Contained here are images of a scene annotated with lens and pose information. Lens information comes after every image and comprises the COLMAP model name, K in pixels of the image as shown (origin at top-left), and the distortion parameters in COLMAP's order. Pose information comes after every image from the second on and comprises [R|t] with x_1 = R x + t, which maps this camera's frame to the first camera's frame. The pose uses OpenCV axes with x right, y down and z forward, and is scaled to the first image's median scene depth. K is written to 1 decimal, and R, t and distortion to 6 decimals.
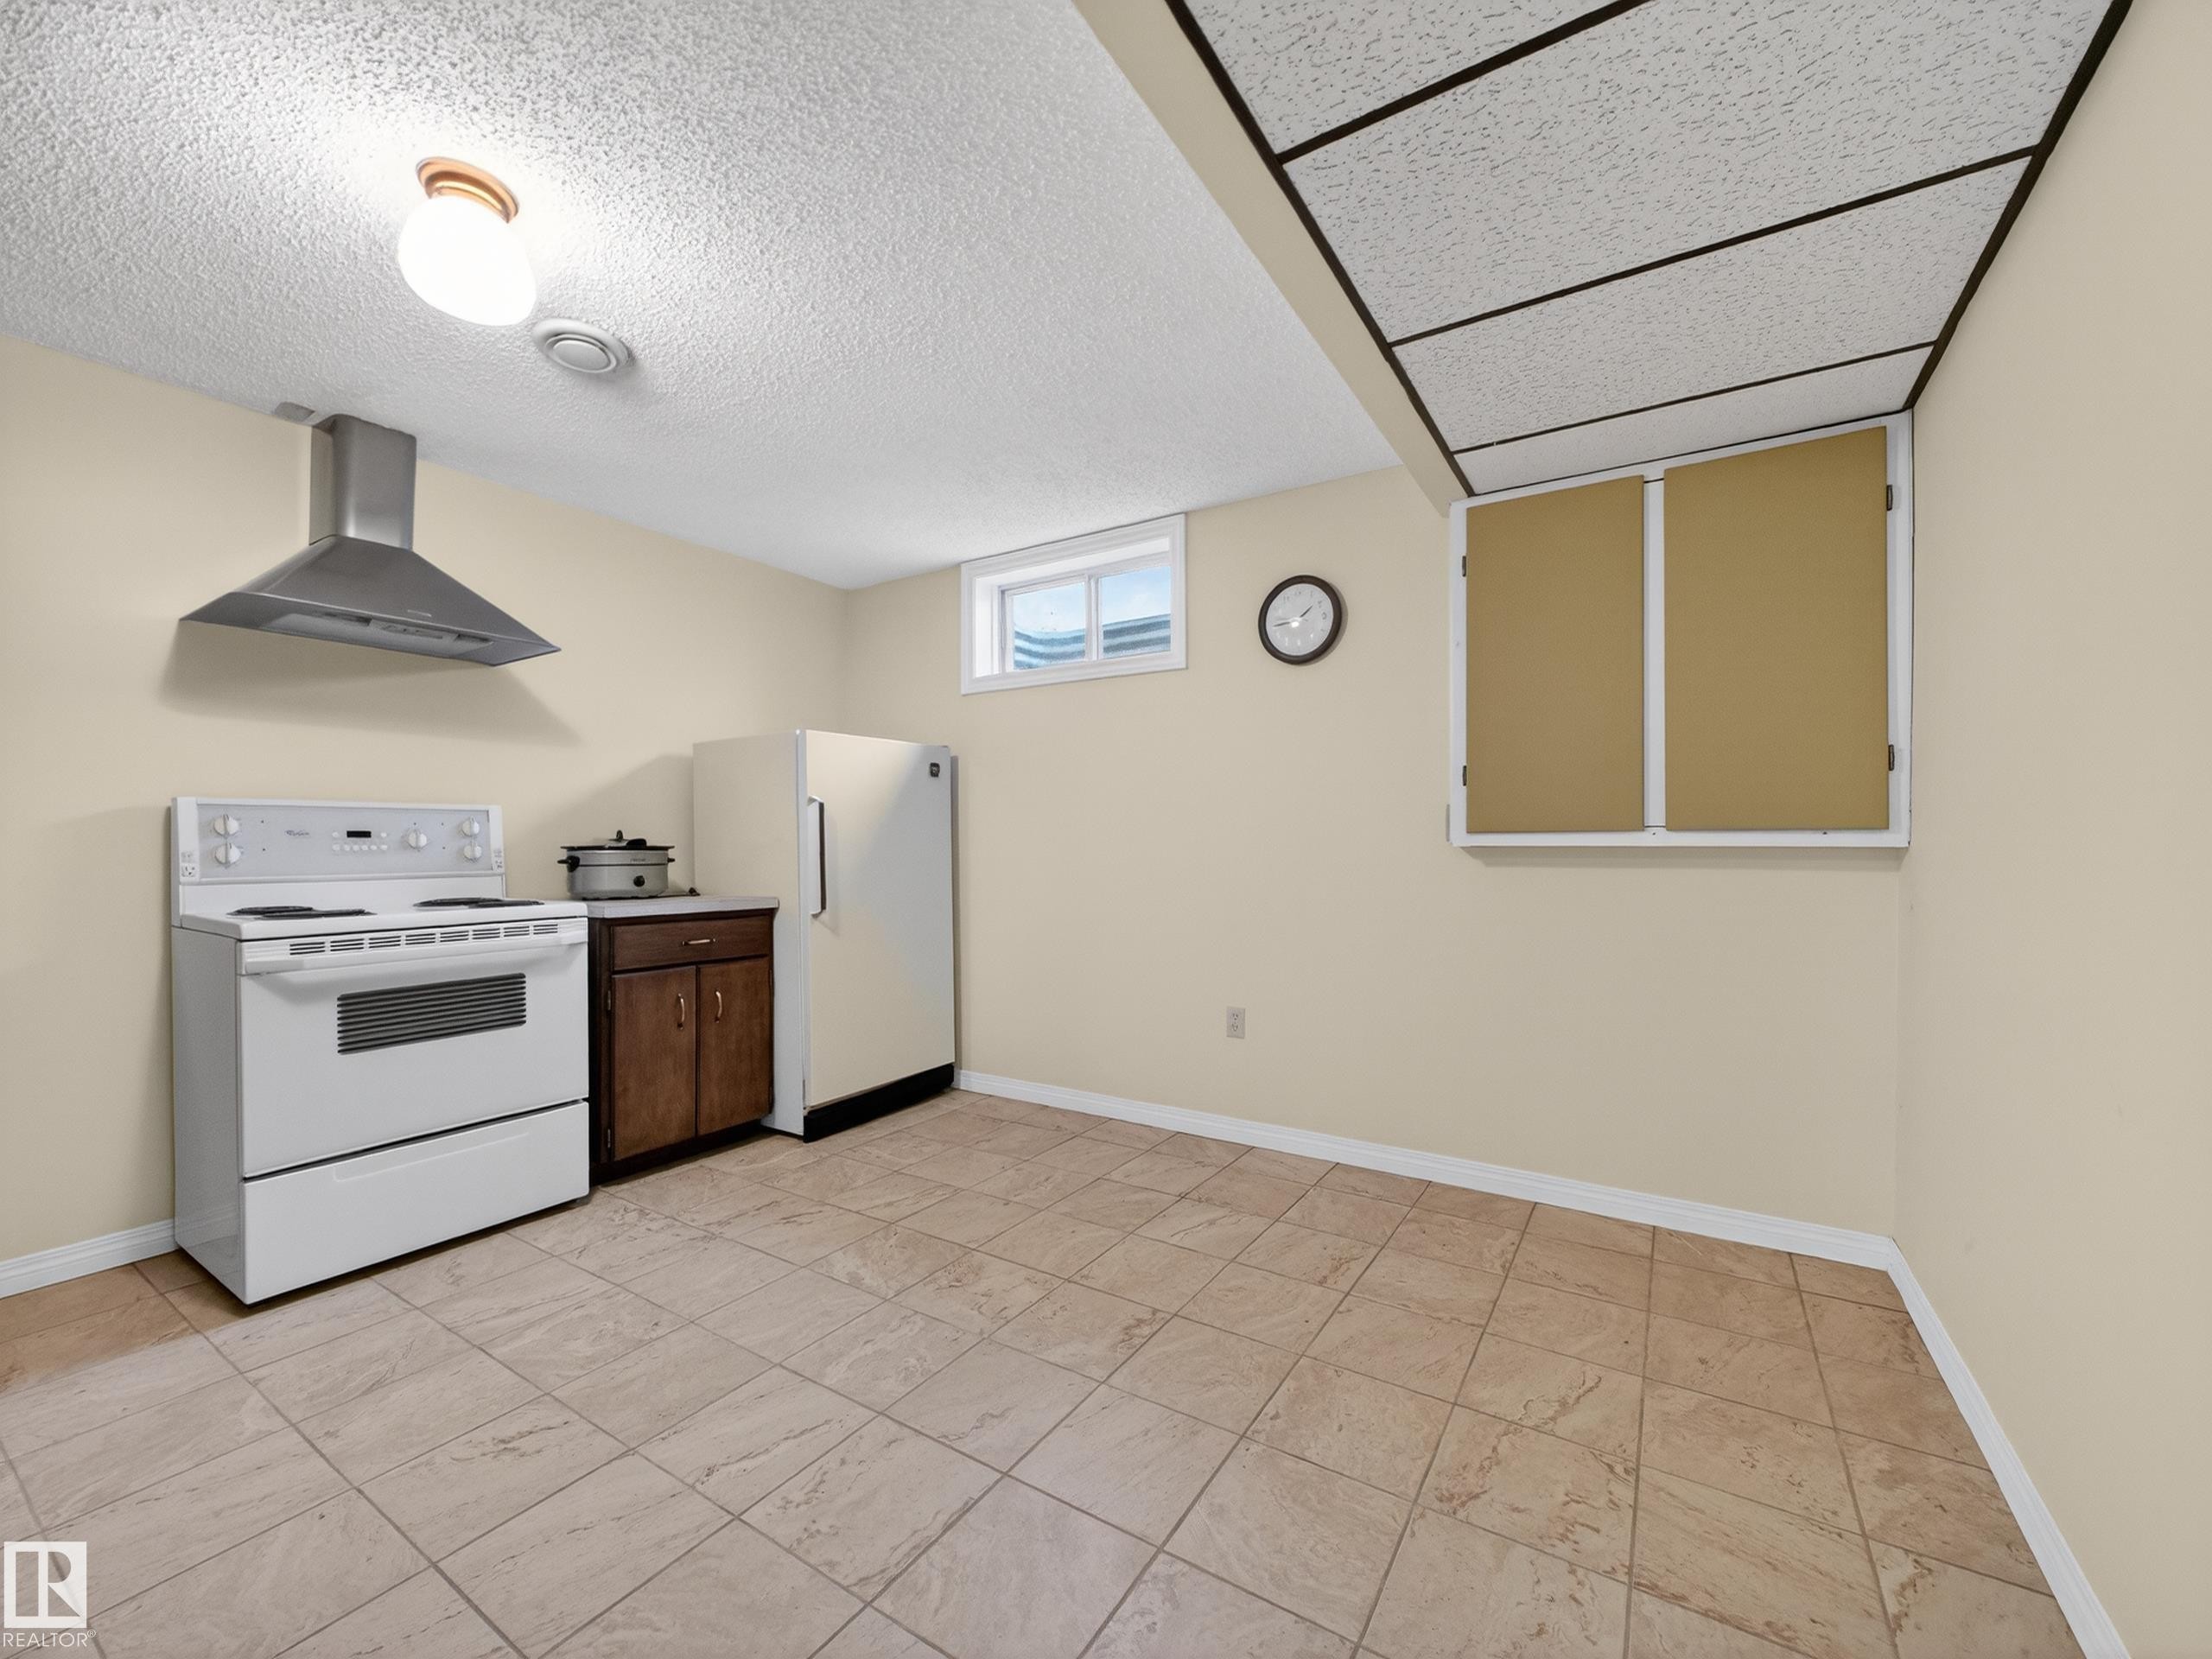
lens RADIAL K [[885.8, 0, 1115.1], [0, 885.8, 833.2], [0, 0, 1]] dist [-0.004581, -0.000480]
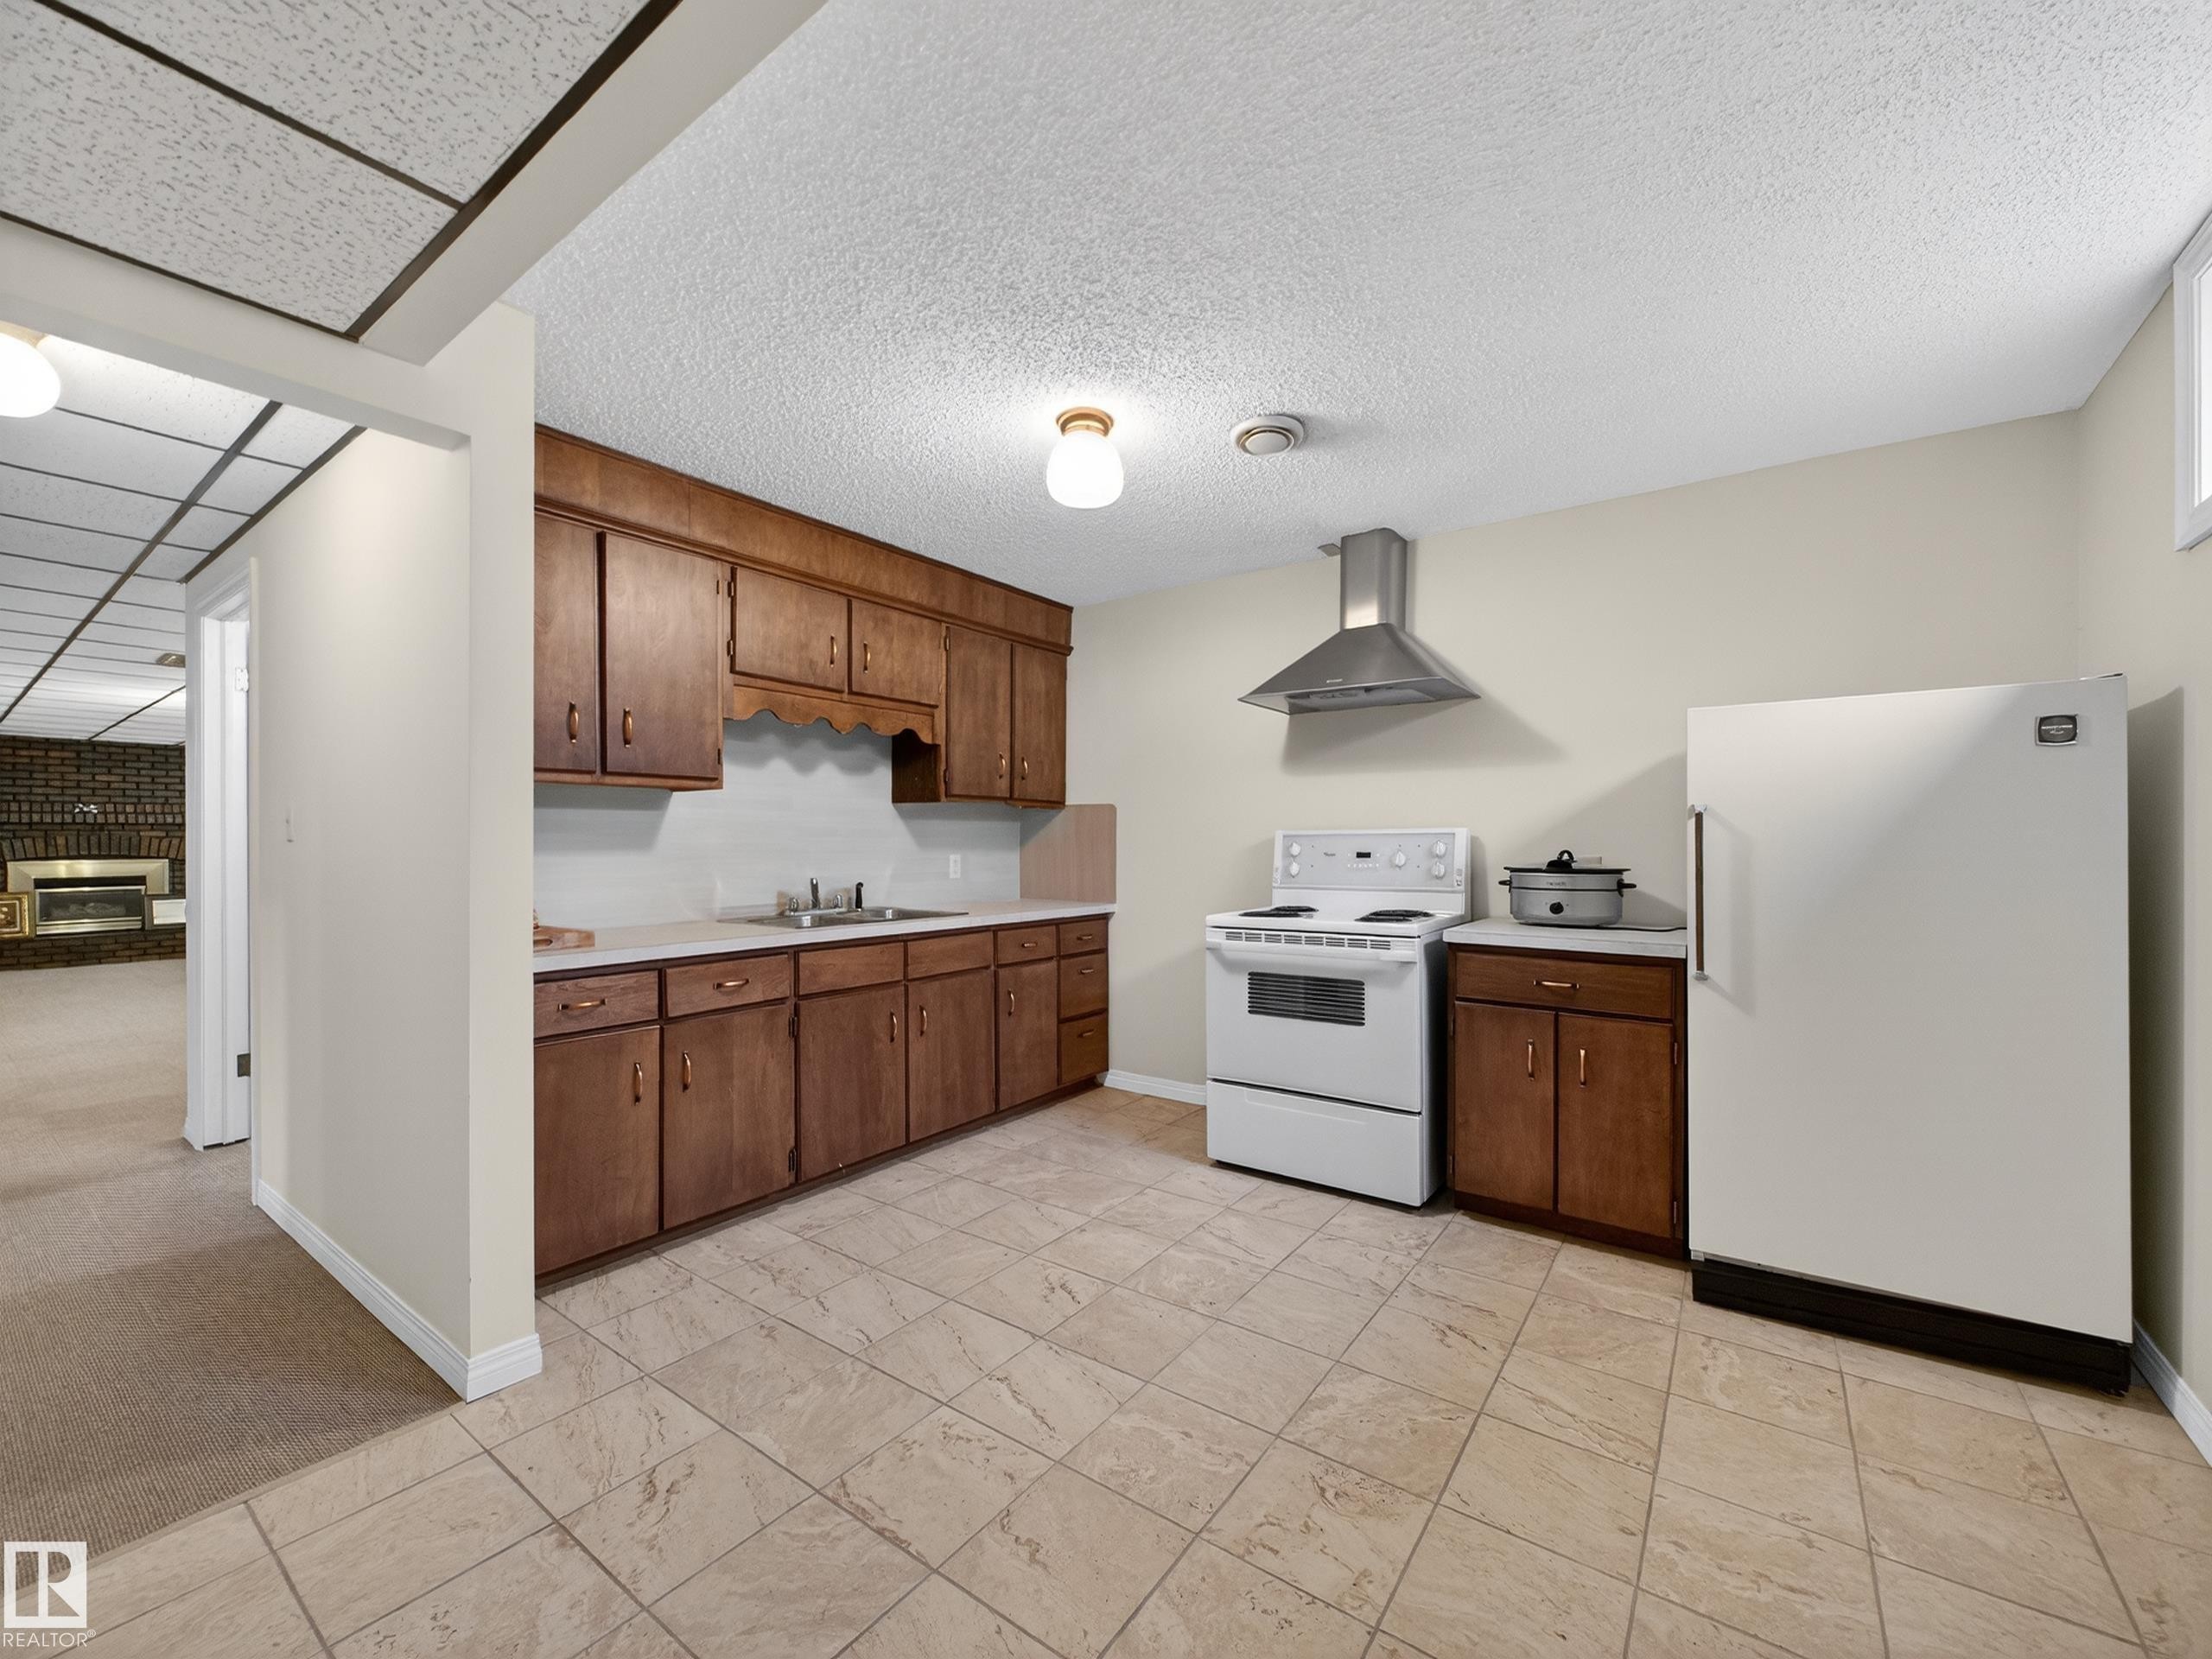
lens RADIAL K [[885.8, 0, 1126.8], [0, 885.8, 842.3], [0, 0, 1]] dist [-0.004581, -0.000480]
pose [[-0.052889, 0.000350, -0.998600, 0.456035], [0.012937, 0.999916, -0.000335, -0.021109], [0.998517, -0.012937, -0.052889, 0.726504]]
